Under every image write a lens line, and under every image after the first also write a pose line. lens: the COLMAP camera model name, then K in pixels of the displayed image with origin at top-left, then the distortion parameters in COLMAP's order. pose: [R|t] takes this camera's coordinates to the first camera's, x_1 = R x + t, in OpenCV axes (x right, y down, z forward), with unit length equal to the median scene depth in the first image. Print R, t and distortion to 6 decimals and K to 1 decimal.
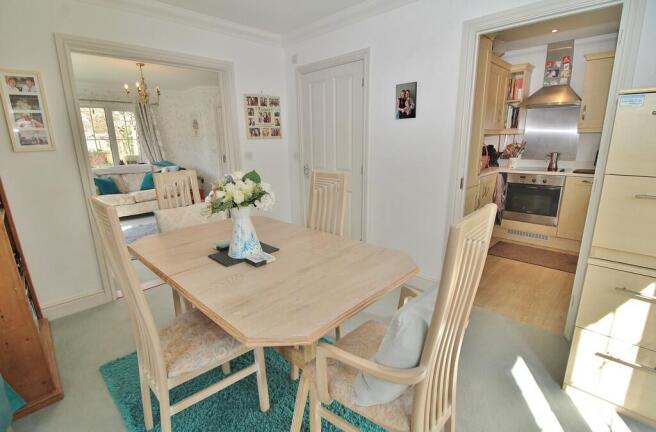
lens RADIAL K [[311.6, 0, 325.7], [0, 311.6, 214.8], [0, 0, 1]] dist [-0.017102, -0.000141]
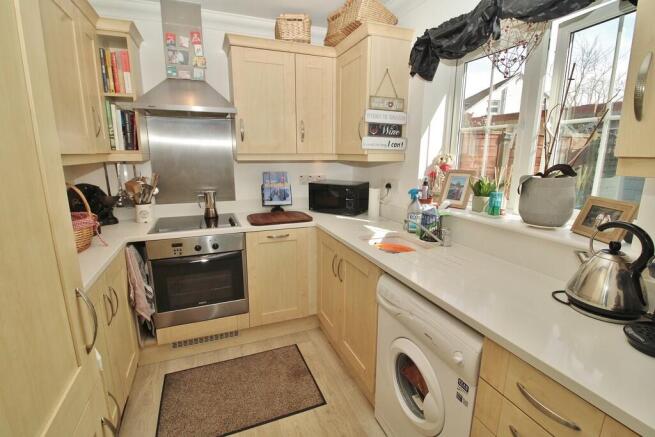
lens RADIAL K [[311.1, 0, 326.4], [0, 311.1, 222.0], [0, 0, 1]] dist [-0.017102, -0.000141]
pose [[0.411849, -0.174050, 0.894476, 0.269456], [0.205720, 0.974008, 0.094805, -0.149720], [-0.887727, 0.144966, 0.436950, 0.519389]]
